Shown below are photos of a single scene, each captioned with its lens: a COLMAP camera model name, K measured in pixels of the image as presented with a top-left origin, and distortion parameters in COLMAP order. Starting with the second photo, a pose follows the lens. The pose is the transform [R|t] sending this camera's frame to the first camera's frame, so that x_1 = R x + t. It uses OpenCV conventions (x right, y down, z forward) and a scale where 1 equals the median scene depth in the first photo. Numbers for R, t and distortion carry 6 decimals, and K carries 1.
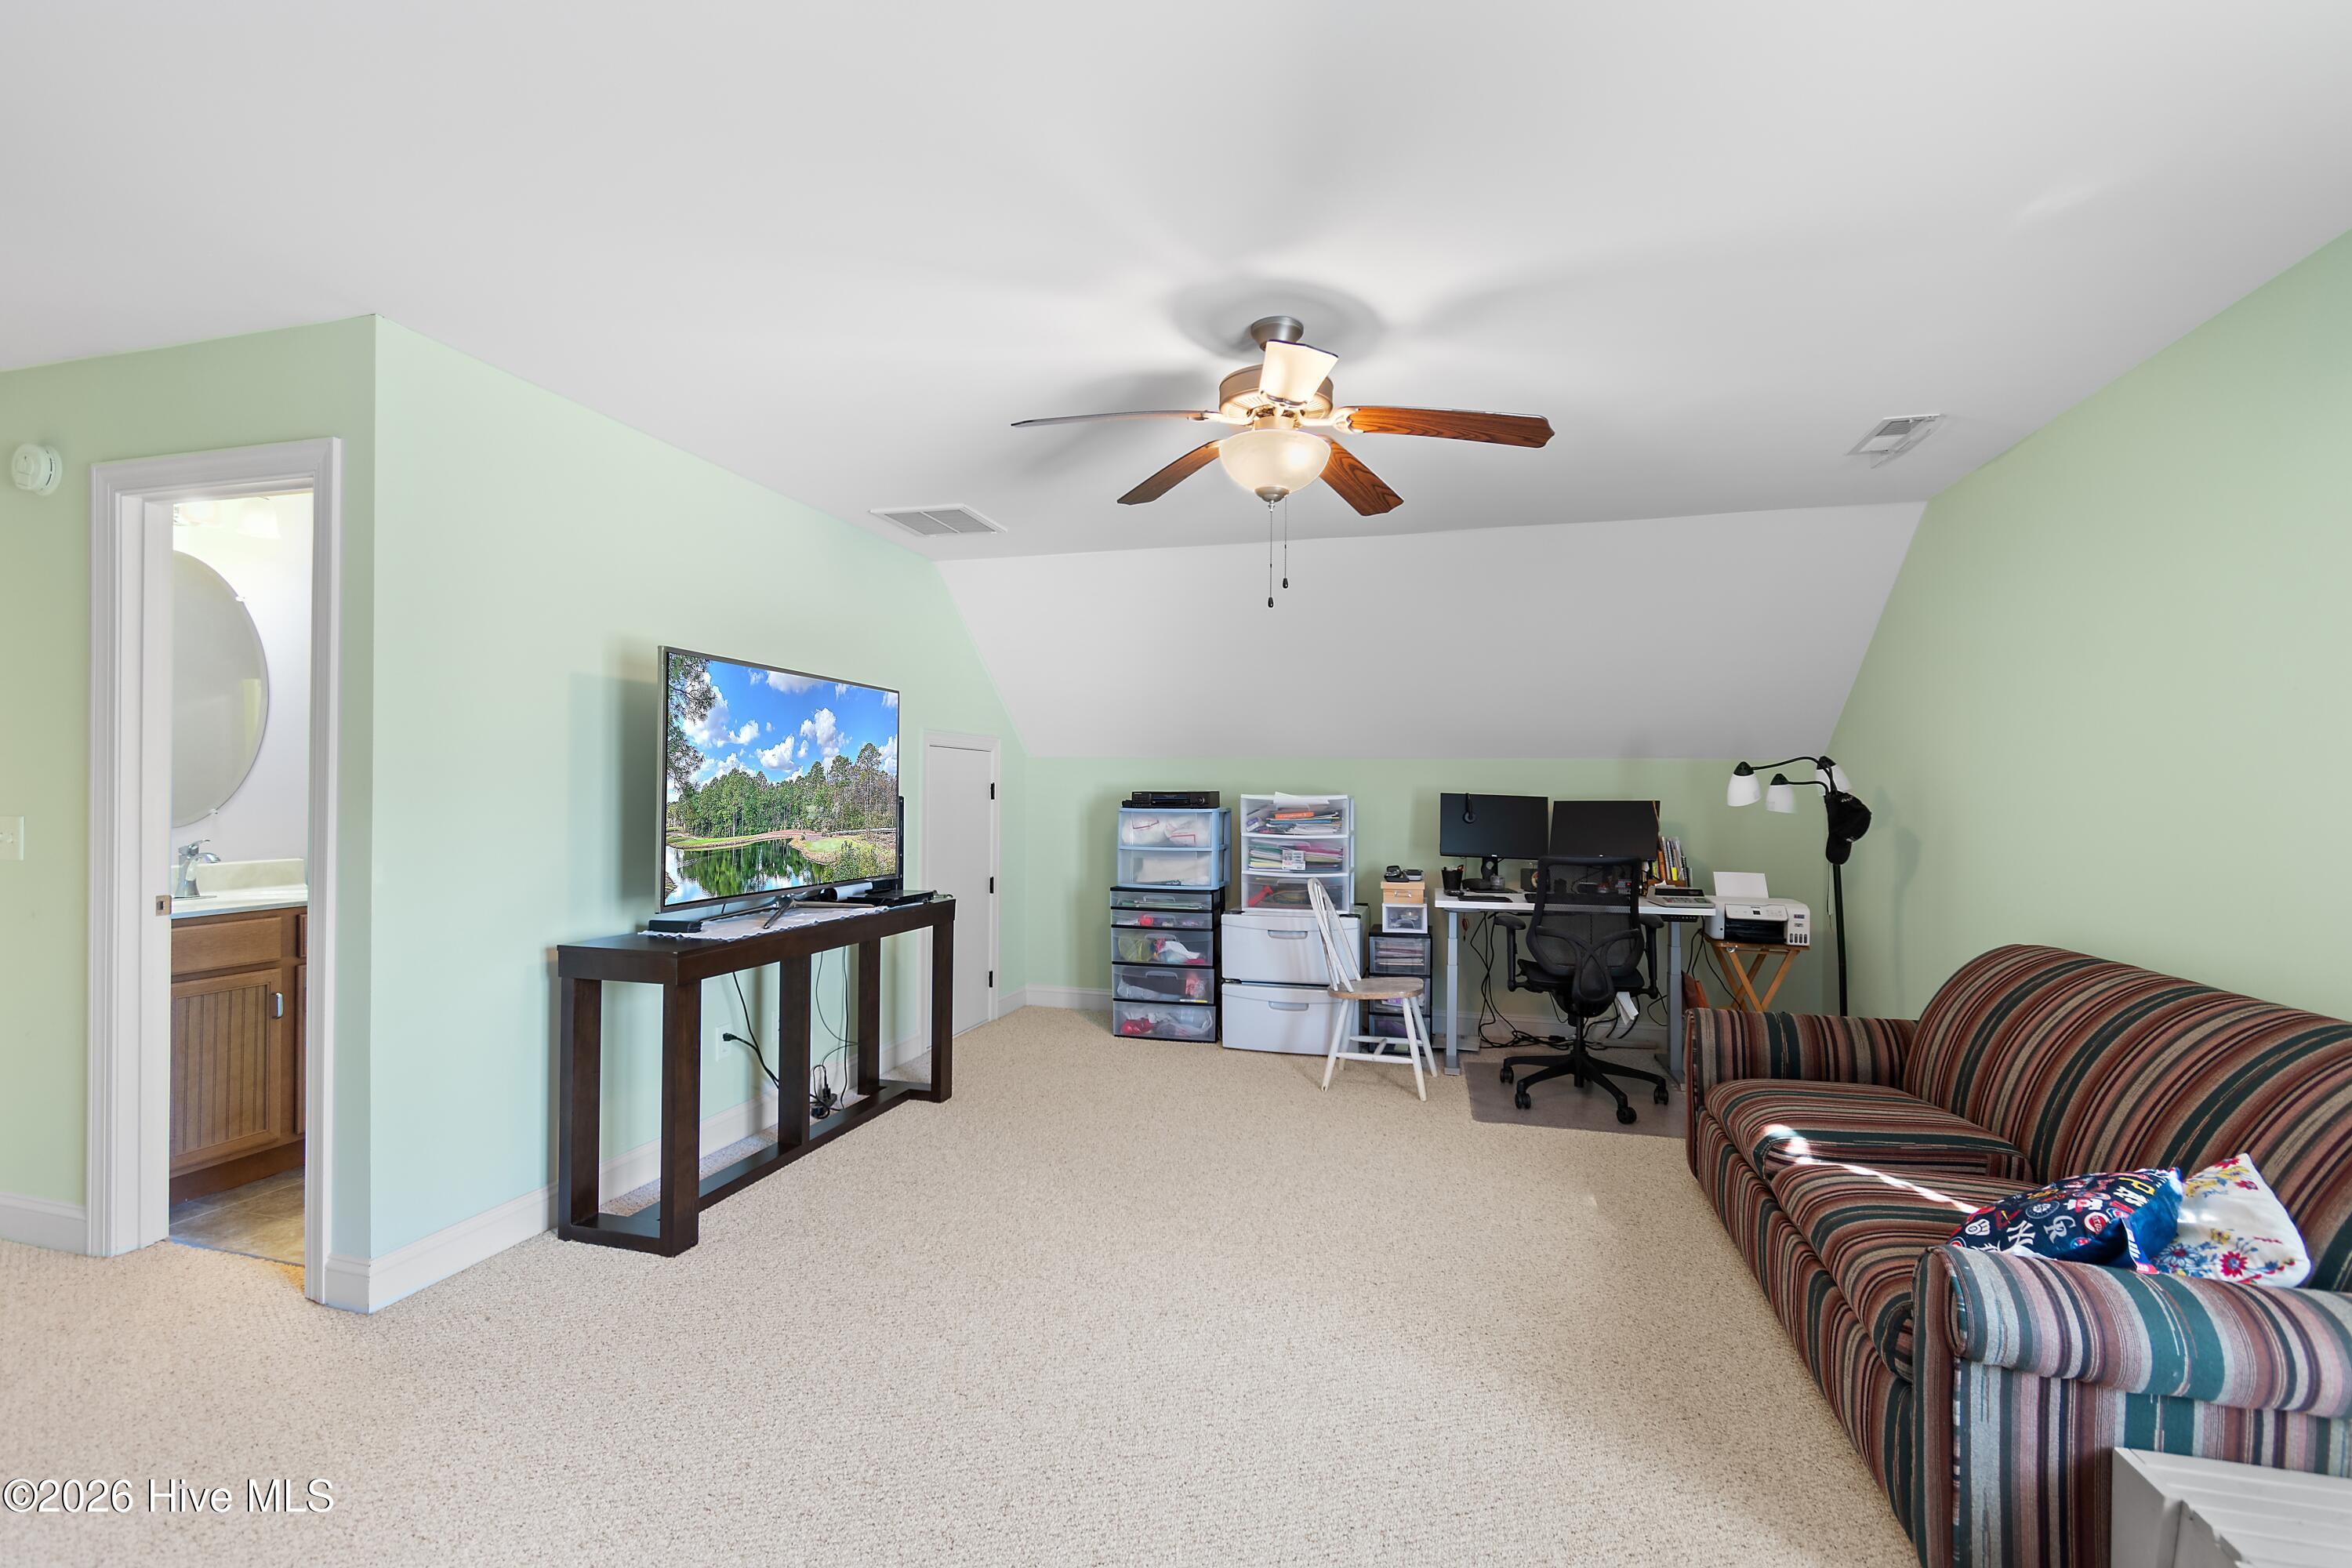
lens RADIAL K [[1053.9, 0, 1178.4], [0, 1053.9, 772.1], [0, 0, 1]] dist [0.000229, -0.001013]
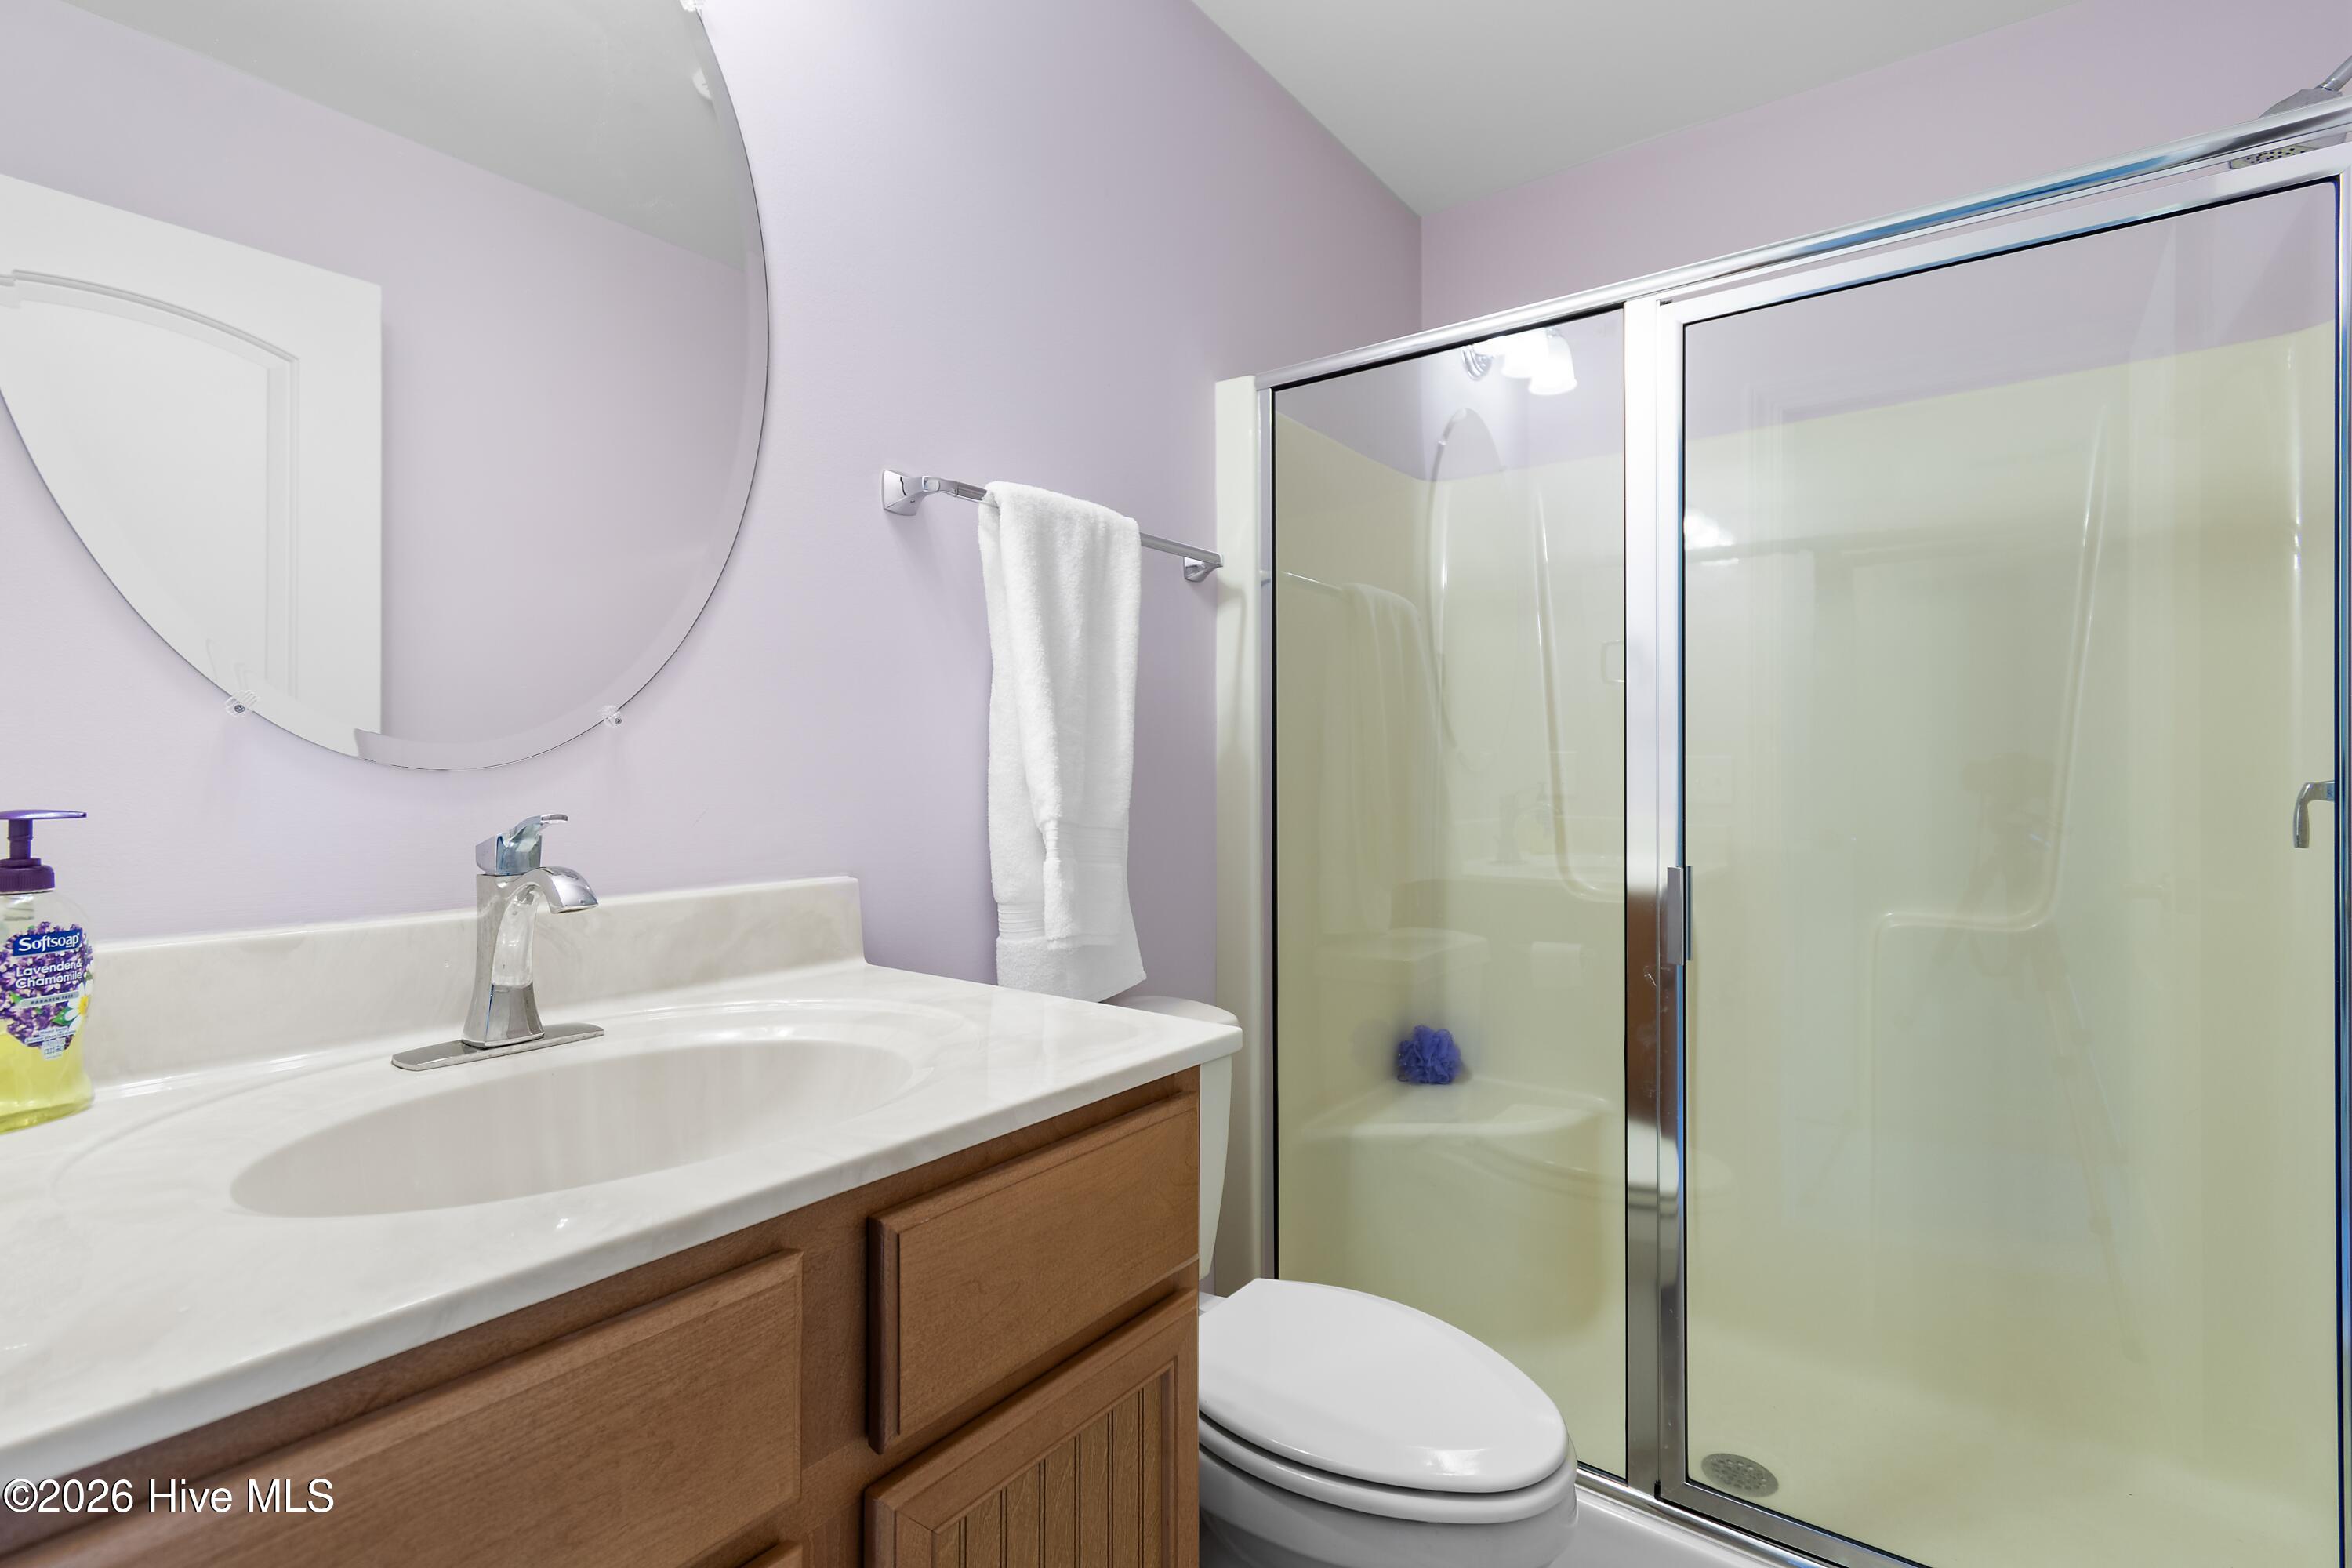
lens RADIAL K [[1053.9, 0, 1178.4], [0, 1053.9, 772.1], [0, 0, 1]] dist [0.000229, -0.001013]
pose [[0.937056, -0.005616, -0.349135, -0.695862], [0.005189, 0.999984, -0.002158, 0.055411], [0.349141, 0.000210, 0.937070, 0.816324]]
